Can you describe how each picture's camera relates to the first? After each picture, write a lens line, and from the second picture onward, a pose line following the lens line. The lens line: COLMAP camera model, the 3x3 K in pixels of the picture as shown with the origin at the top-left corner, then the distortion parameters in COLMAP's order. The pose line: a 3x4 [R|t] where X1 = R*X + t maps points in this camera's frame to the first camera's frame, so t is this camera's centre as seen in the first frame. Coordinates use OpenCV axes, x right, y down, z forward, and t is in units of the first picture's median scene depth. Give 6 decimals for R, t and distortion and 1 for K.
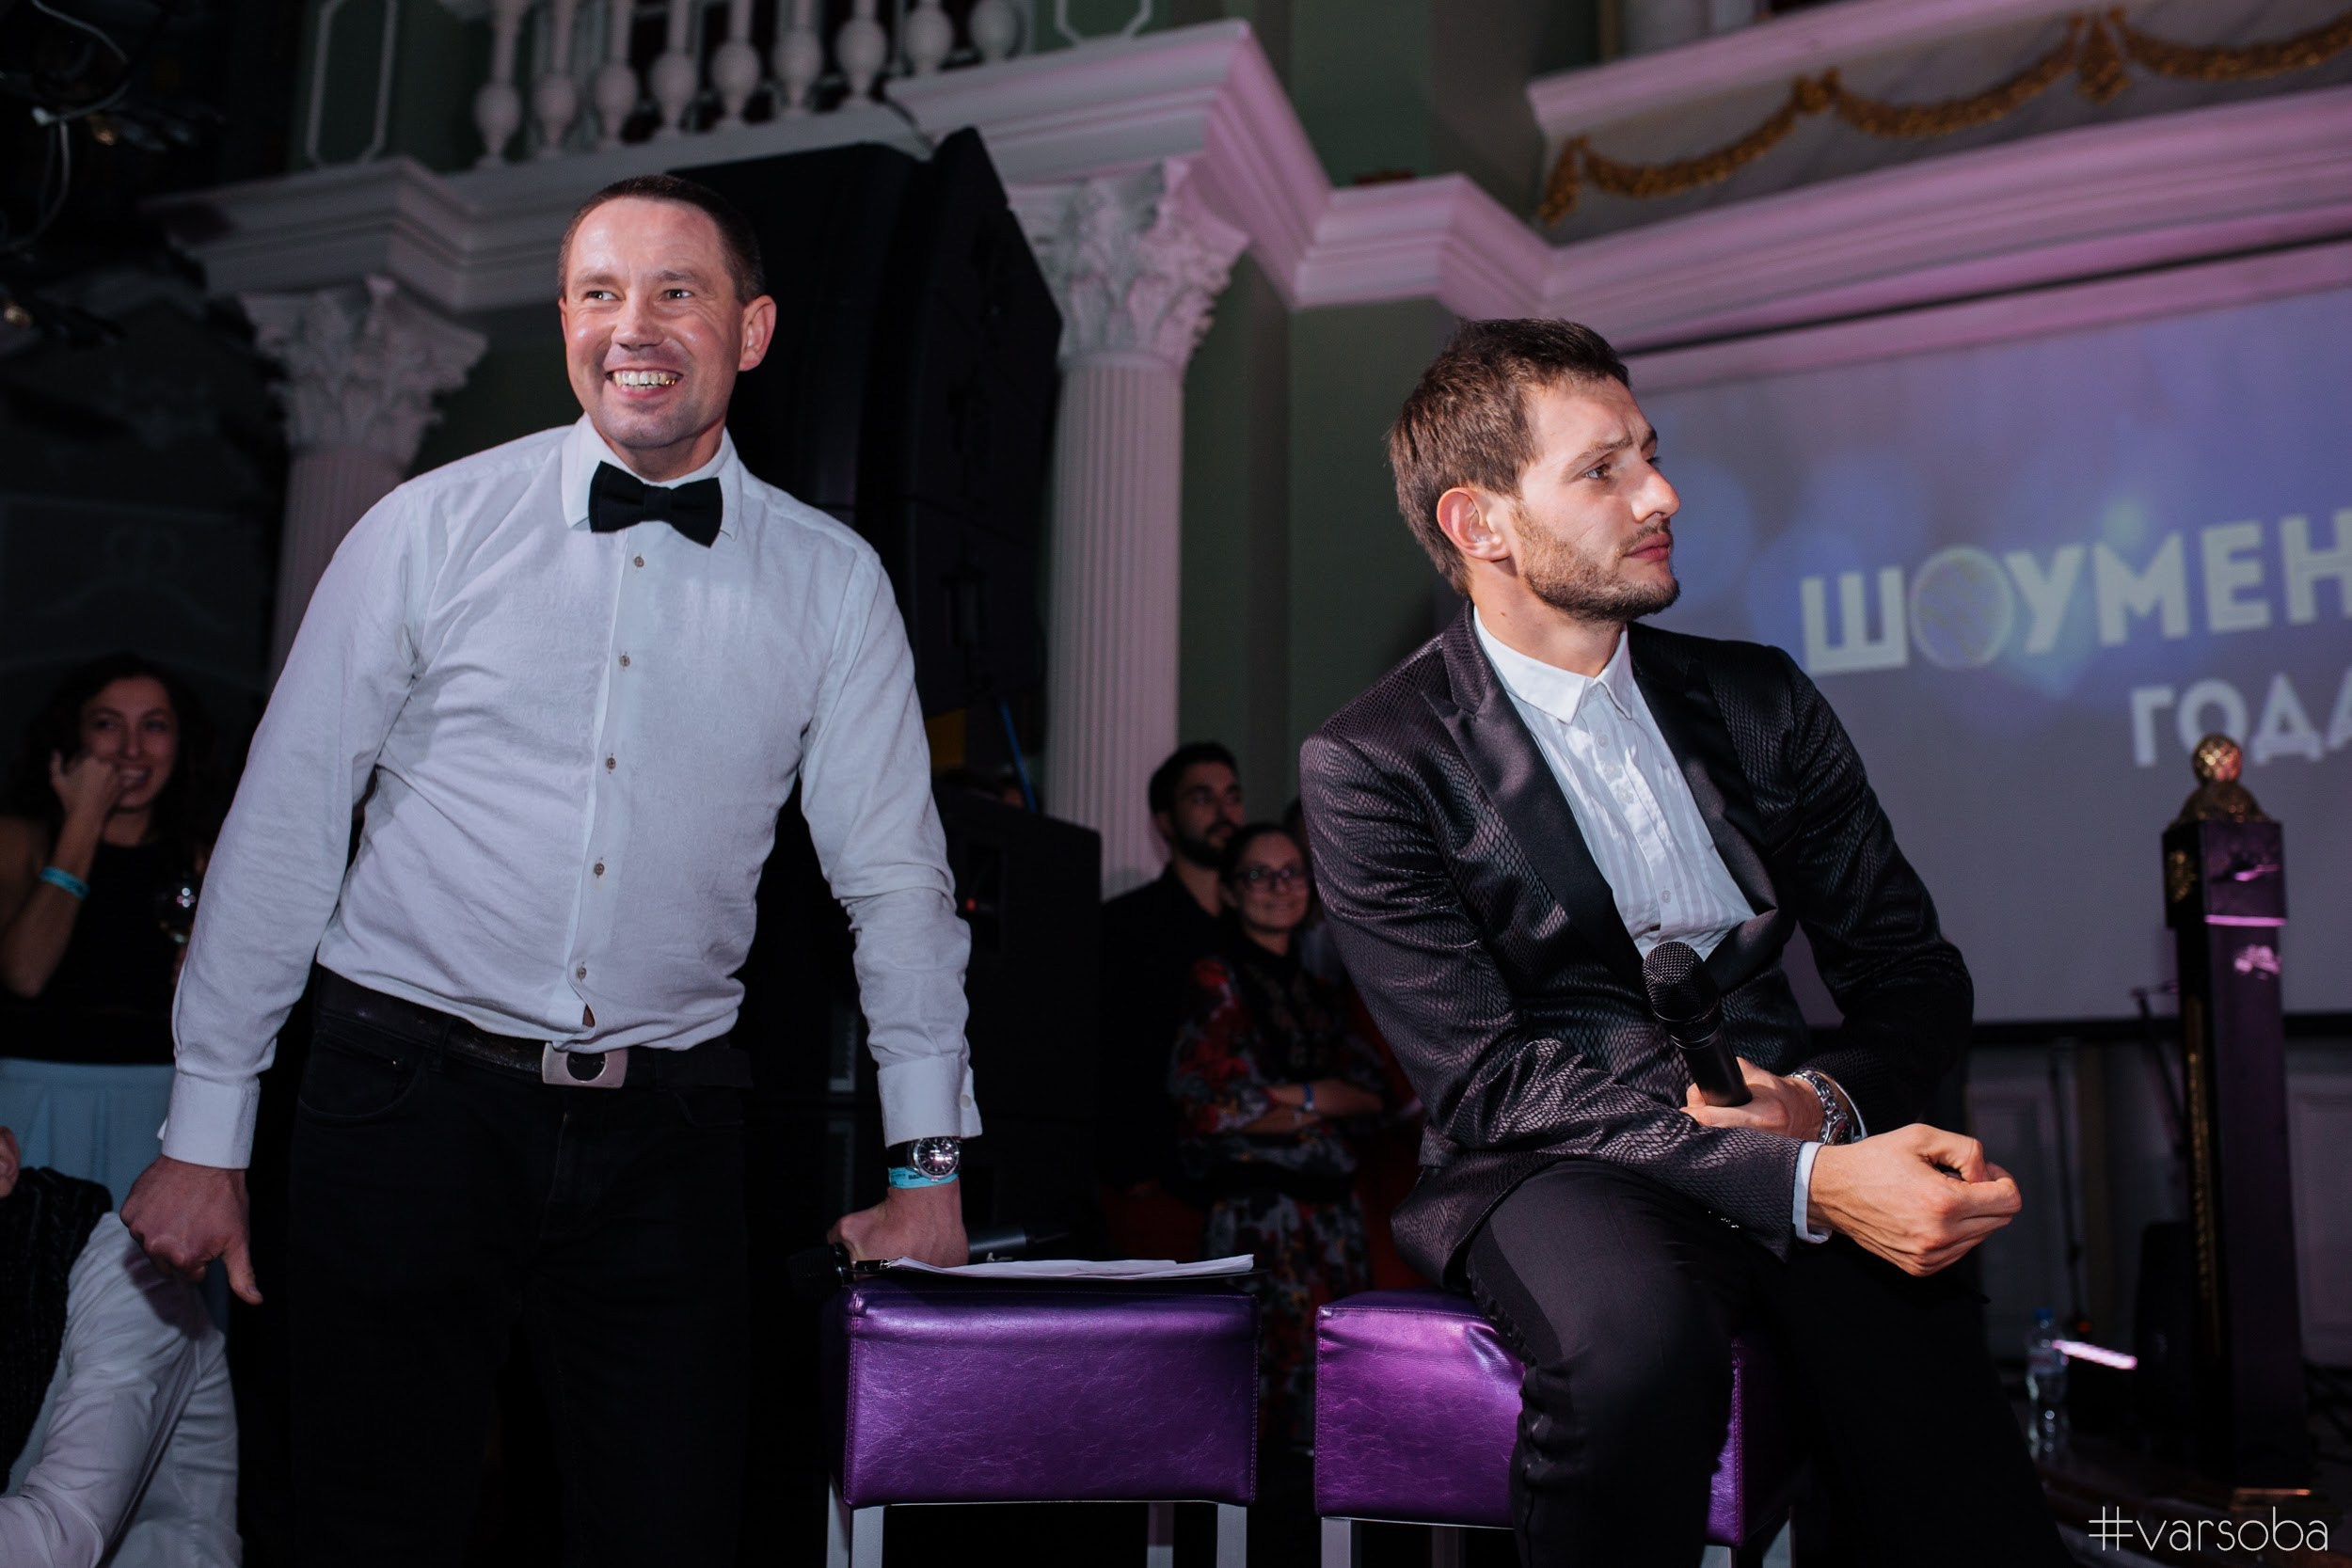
lens RADIAL K [[2322.6, 0, 1175.6], [0, 2322.6, 789.8], [0, 0, 1]] dist [0.004014, 0.025054]
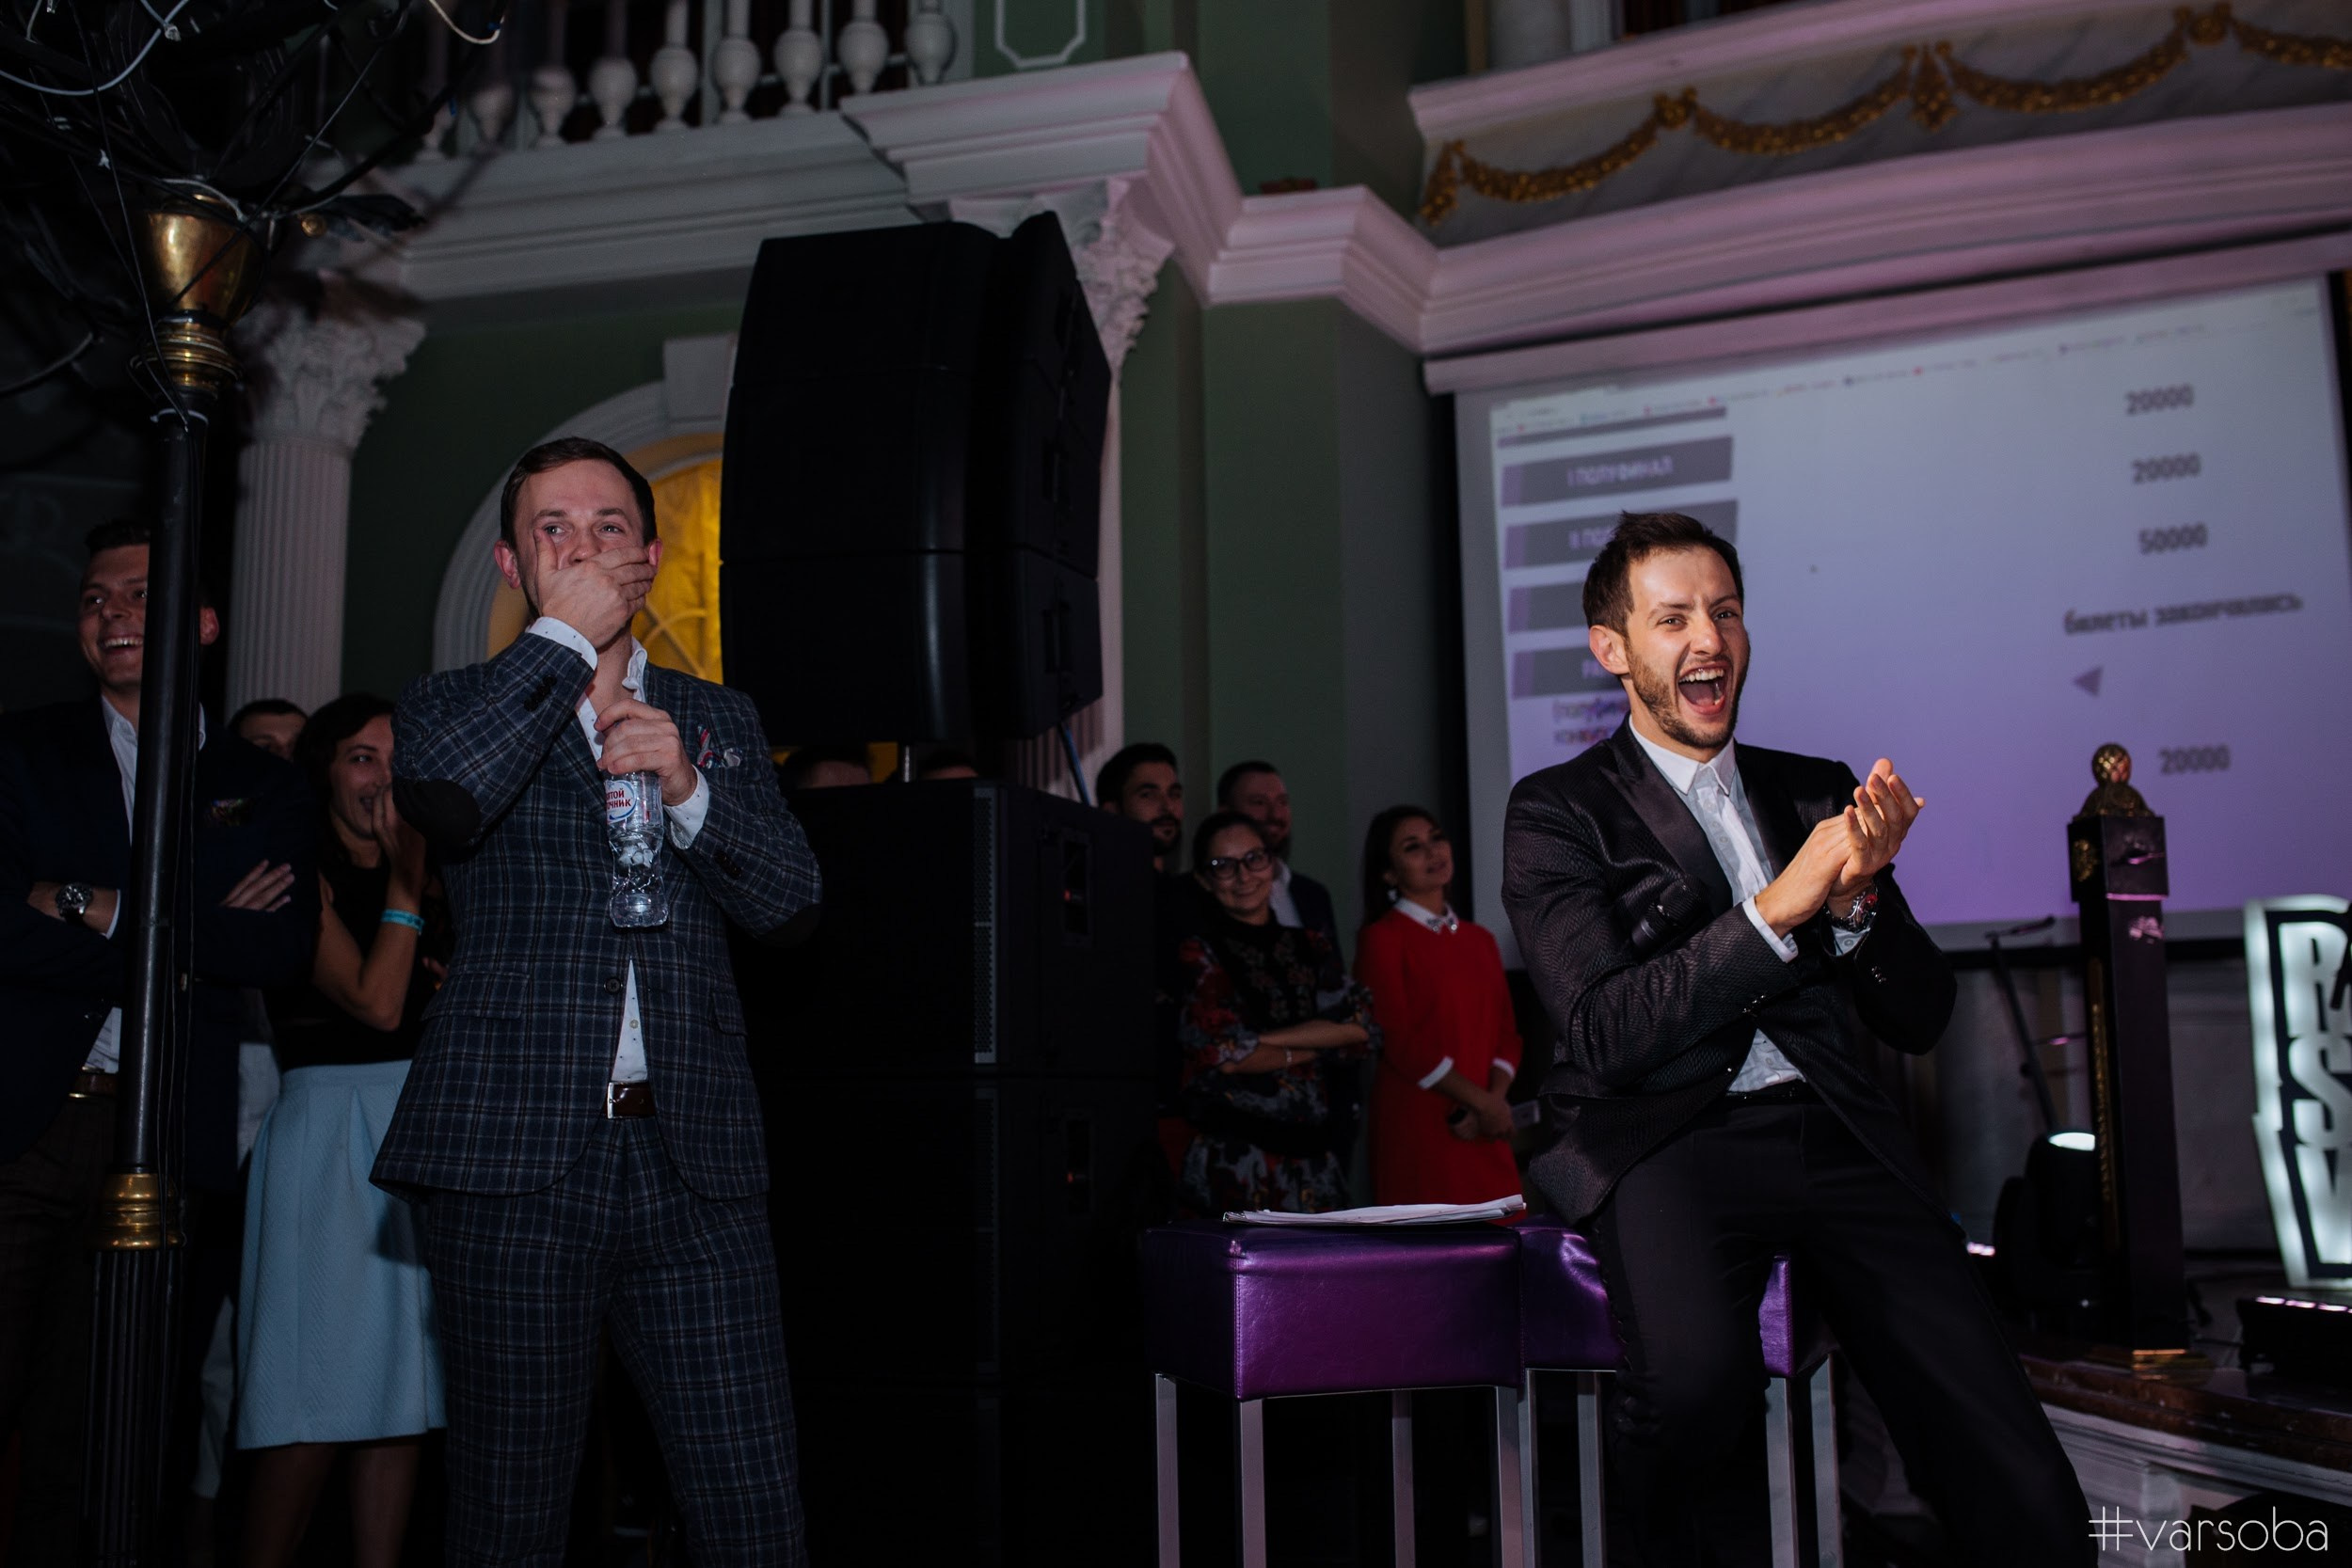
lens RADIAL K [[2322.6, 0, 1175.6], [0, 2322.6, 789.8], [0, 0, 1]] dist [0.004014, 0.025054]
pose [[0.994958, -0.013720, 0.099353, -0.076438], [0.010306, 0.999341, 0.034790, -0.021857], [-0.099764, -0.033591, 0.994444, -0.079274]]
